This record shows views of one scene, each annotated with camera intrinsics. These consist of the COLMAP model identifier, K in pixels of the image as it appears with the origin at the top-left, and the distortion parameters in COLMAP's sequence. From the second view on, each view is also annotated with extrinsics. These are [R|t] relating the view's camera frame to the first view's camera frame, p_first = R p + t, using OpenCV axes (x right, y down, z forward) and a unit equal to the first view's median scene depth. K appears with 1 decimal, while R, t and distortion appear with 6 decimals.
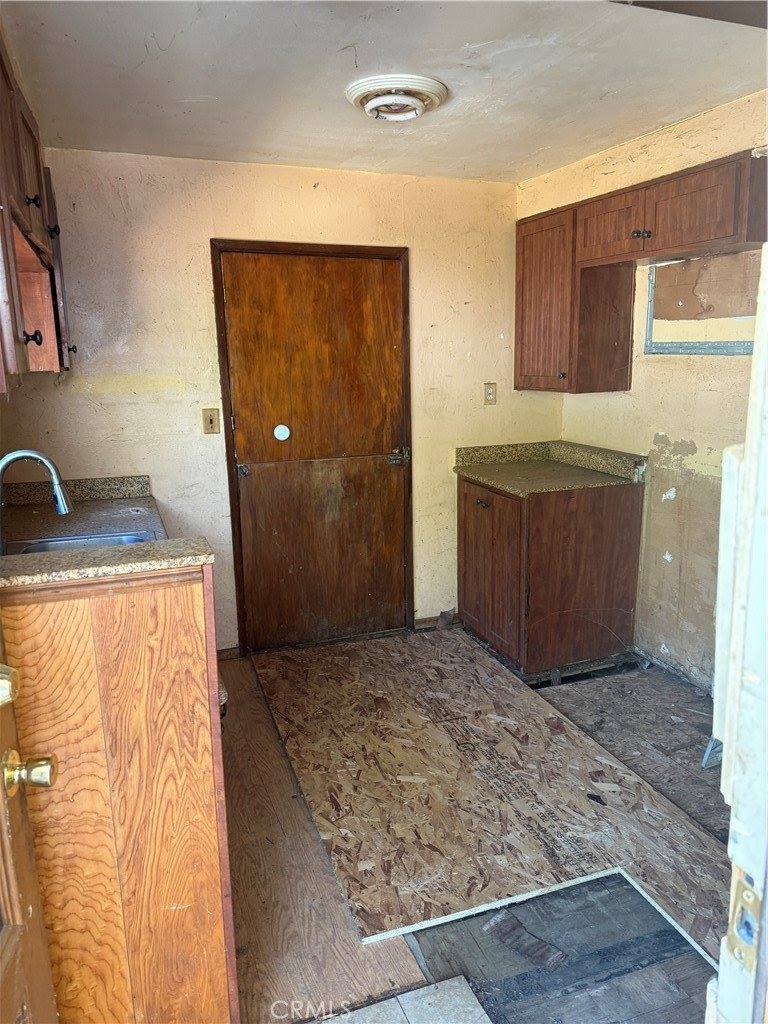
lens RADIAL K [[732.0, 0, 380.5], [0, 732.0, 509.2], [0, 0, 1]] dist [0.061664, -0.063300]
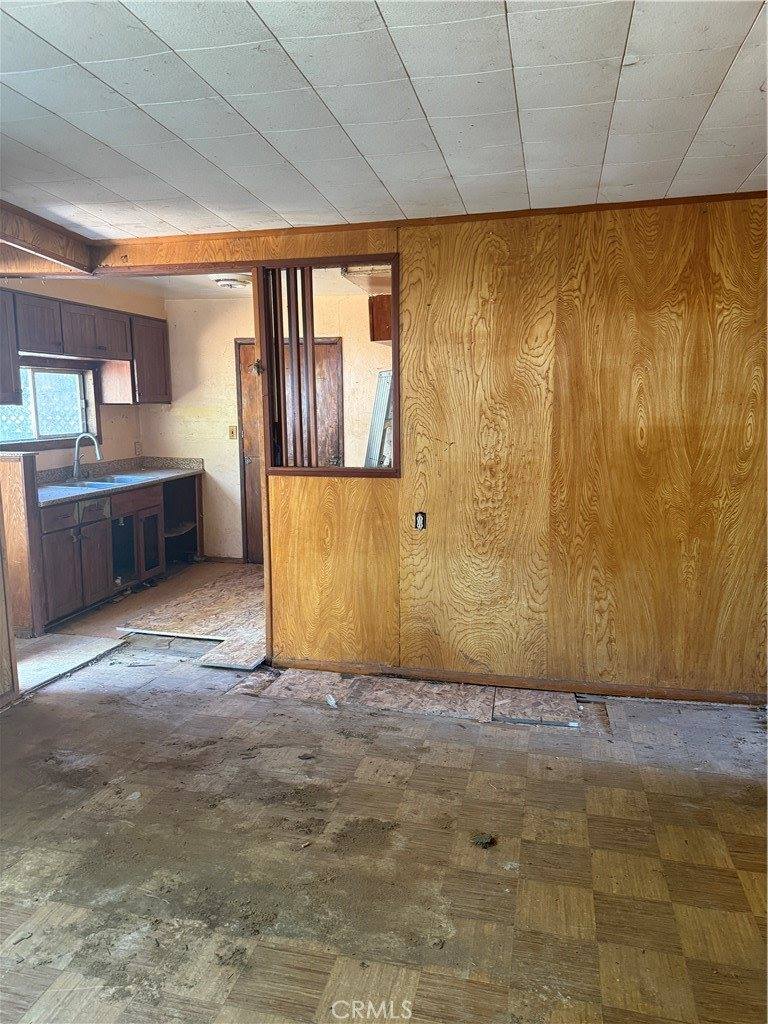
lens RADIAL K [[732.0, 0, 384.2], [0, 732.0, 522.2], [0, 0, 1]] dist [0.061664, -0.063300]
pose [[0.828780, 0.103661, -0.549889, 1.151214], [-0.125654, 0.992071, -0.002364, 0.064596], [0.545285, 0.071055, 0.835234, -0.347570]]
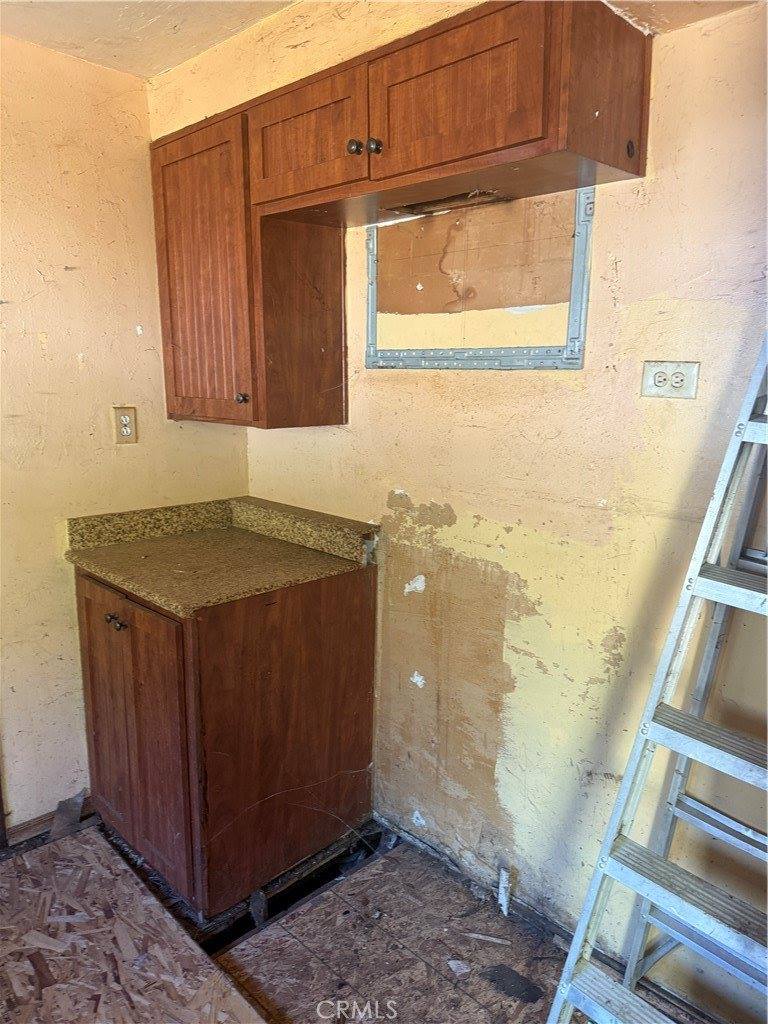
lens RADIAL K [[732.0, 0, 376.4], [0, 732.0, 529.7], [0, 0, 1]] dist [0.061664, -0.063300]
pose [[0.915158, -0.054321, 0.399419, 0.103510], [0.056823, 0.998369, 0.005583, -0.072815], [-0.399071, 0.017586, 0.916751, 0.415465]]
